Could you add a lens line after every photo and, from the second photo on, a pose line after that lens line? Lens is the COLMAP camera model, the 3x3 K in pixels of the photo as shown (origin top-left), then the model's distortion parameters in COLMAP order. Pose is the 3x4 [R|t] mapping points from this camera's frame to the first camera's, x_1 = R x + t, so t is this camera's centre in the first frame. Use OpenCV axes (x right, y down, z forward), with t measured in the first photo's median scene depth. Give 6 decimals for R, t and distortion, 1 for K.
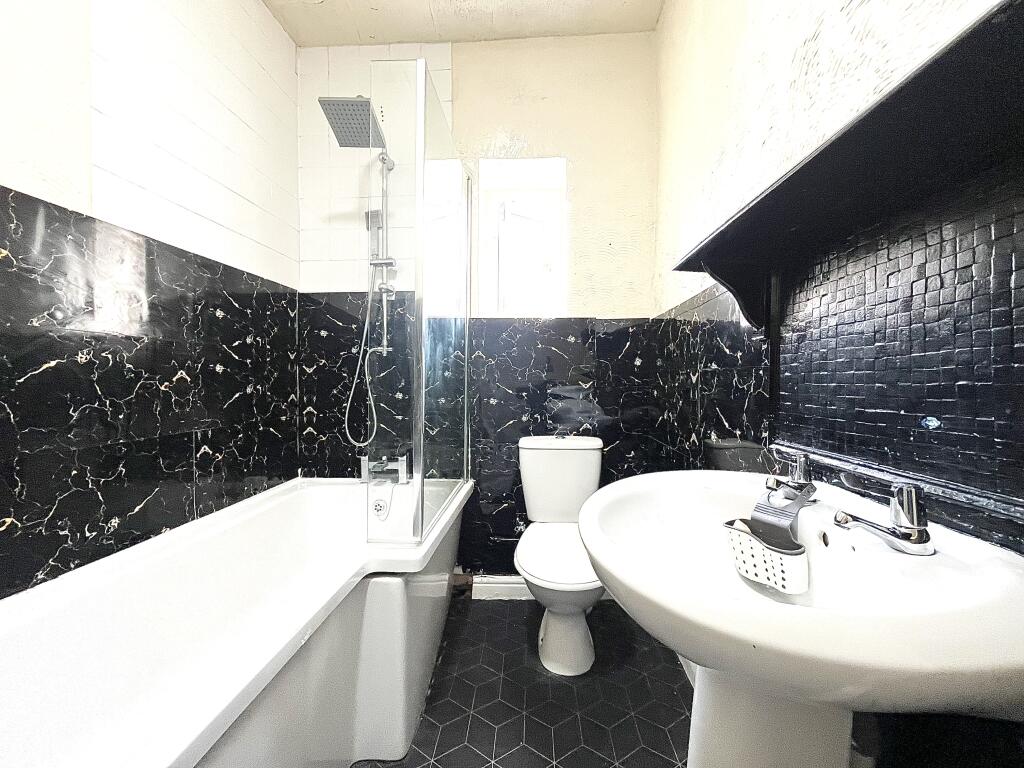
lens RADIAL K [[411.7, 0, 516.1], [0, 411.7, 382.8], [0, 0, 1]] dist [-0.002688, 0.000434]
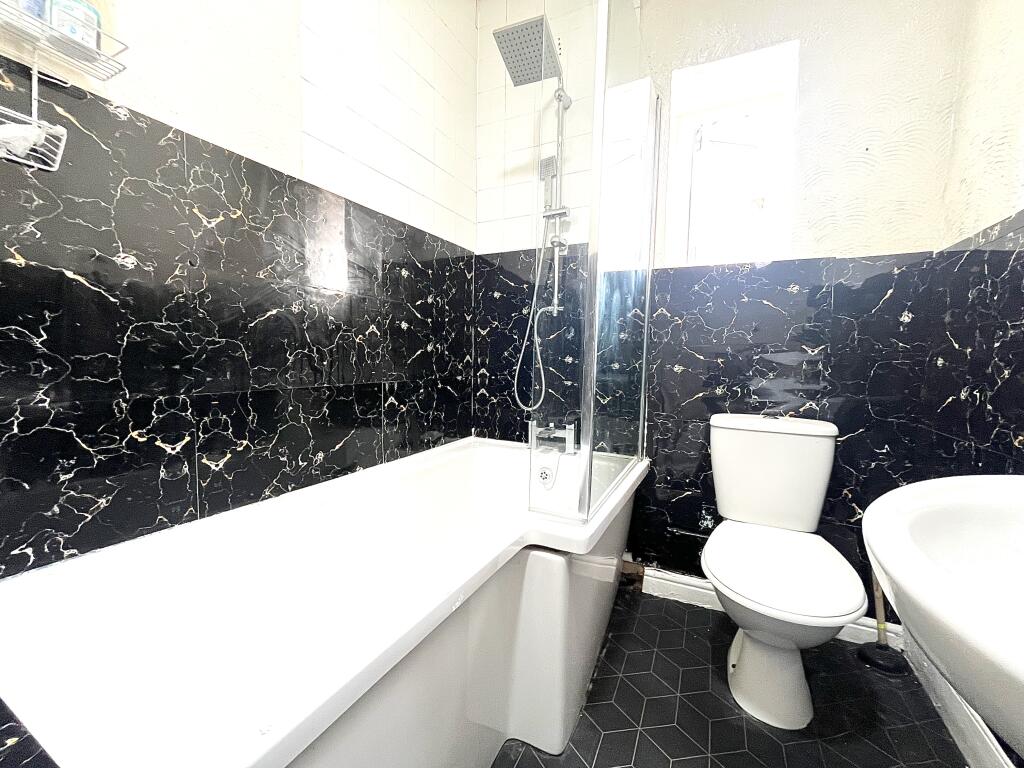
lens RADIAL K [[411.7, 0, 511.6], [0, 411.7, 384.4], [0, 0, 1]] dist [-0.002688, 0.000434]
pose [[0.913071, 0.044008, -0.405420, -0.029715], [-0.021035, 0.997919, 0.060950, 0.040723], [0.407258, -0.047123, 0.912097, 0.122931]]
